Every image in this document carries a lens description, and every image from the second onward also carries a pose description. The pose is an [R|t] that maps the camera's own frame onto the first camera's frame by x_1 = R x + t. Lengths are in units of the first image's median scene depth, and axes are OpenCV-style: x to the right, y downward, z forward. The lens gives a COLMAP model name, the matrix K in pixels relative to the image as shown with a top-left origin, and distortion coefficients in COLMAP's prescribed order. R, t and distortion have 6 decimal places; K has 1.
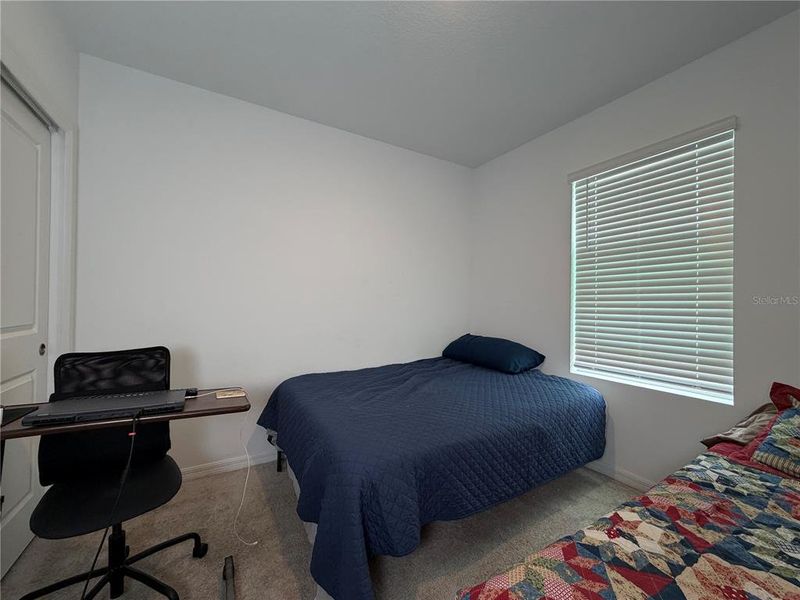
lens RADIAL K [[318.6, 0, 400.0], [0, 318.6, 300.0], [0, 0, 1]] dist [-0.002071, 0.000211]
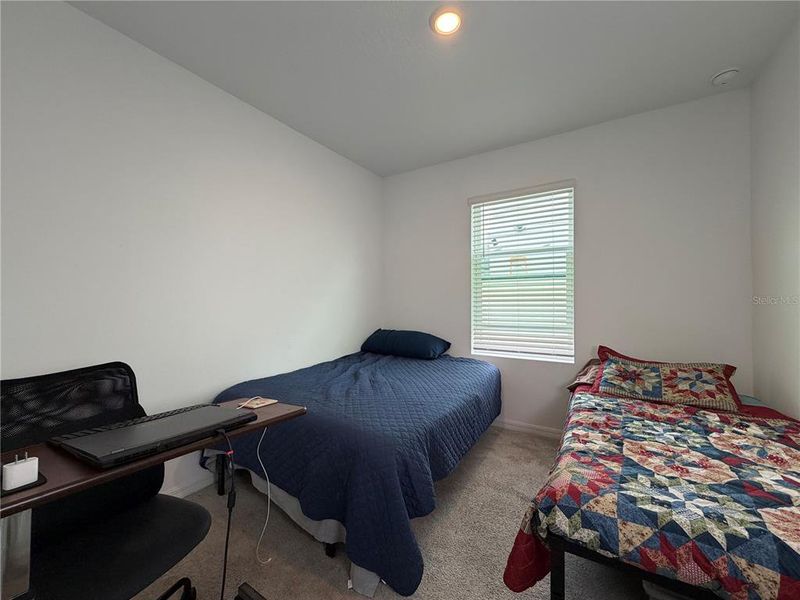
lens RADIAL K [[318.6, 0, 400.0], [0, 318.6, 300.0], [0, 0, 1]] dist [-0.002071, 0.000211]
pose [[0.886142, -0.013437, 0.463220, -0.377476], [0.008498, 0.999883, 0.012747, -0.010065], [-0.463336, -0.007359, 0.886152, -0.002314]]
